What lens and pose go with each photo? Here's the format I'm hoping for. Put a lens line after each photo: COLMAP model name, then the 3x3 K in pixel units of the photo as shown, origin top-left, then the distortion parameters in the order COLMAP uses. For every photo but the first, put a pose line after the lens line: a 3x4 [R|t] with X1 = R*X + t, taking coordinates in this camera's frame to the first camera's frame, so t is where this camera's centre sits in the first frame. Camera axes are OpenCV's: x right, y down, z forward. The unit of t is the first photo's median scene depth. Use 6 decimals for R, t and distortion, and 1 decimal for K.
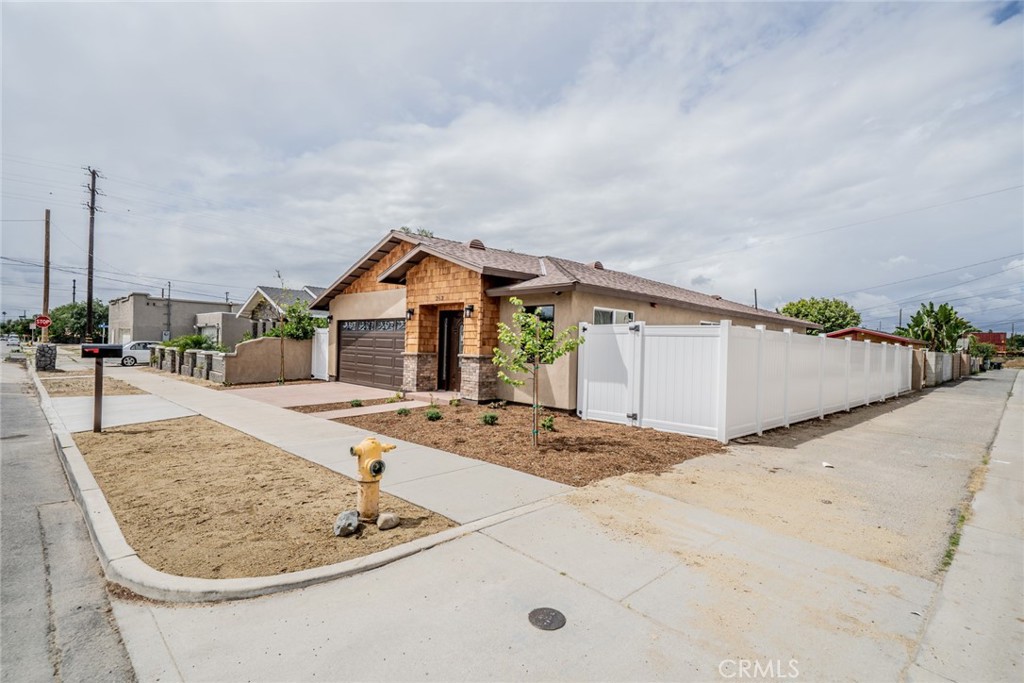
lens RADIAL K [[503.7, 0, 508.9], [0, 503.7, 347.5], [0, 0, 1]] dist [0.015066, 0.000061]
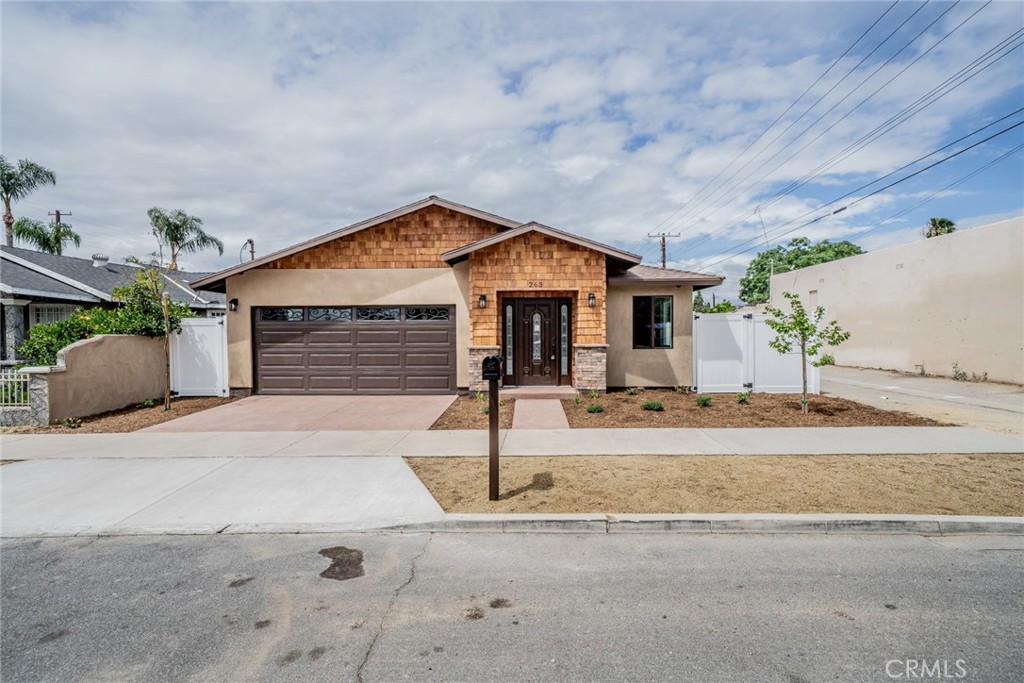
lens RADIAL K [[493.6, 0, 512.0], [0, 493.6, 341.5], [0, 0, 1]] dist [0.011719, 0.000057]
pose [[0.717496, -0.047196, 0.694961, -0.740045], [0.029230, 0.998863, 0.037657, -0.027802], [-0.695949, -0.006705, 0.718060, 0.360044]]
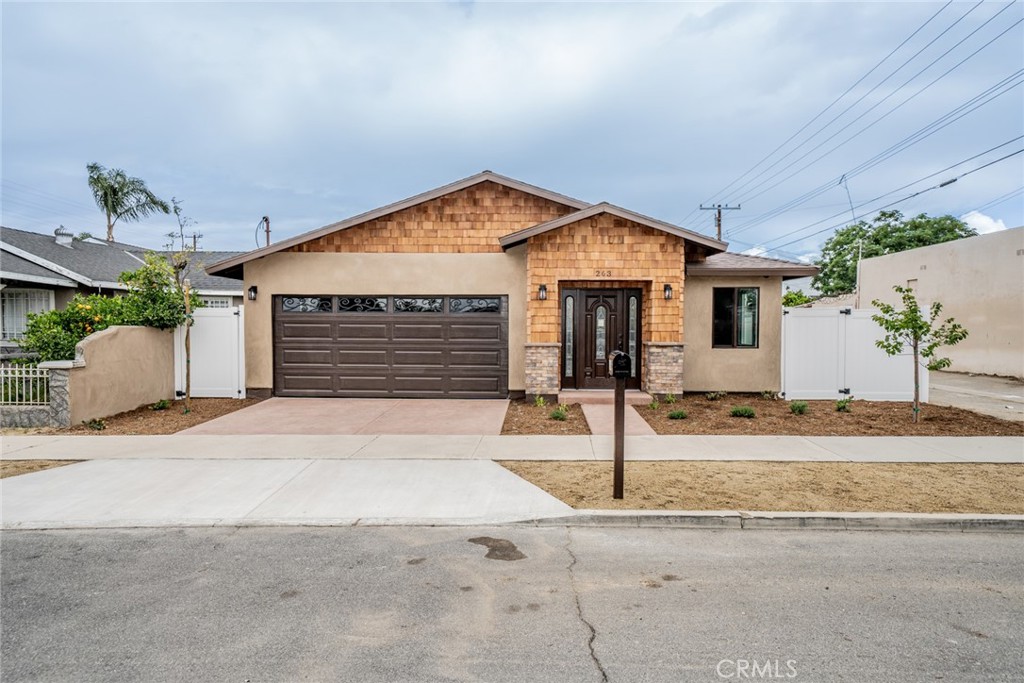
lens RADIAL K [[629.0, 0, 512.0], [0, 629.0, 341.5], [0, 0, 1]] dist [0.023982, 0.002543]
pose [[0.719553, -0.044724, 0.692995, -0.872847], [0.019834, 0.998840, 0.043868, -0.034105], [-0.694154, -0.017820, 0.719606, 0.354542]]
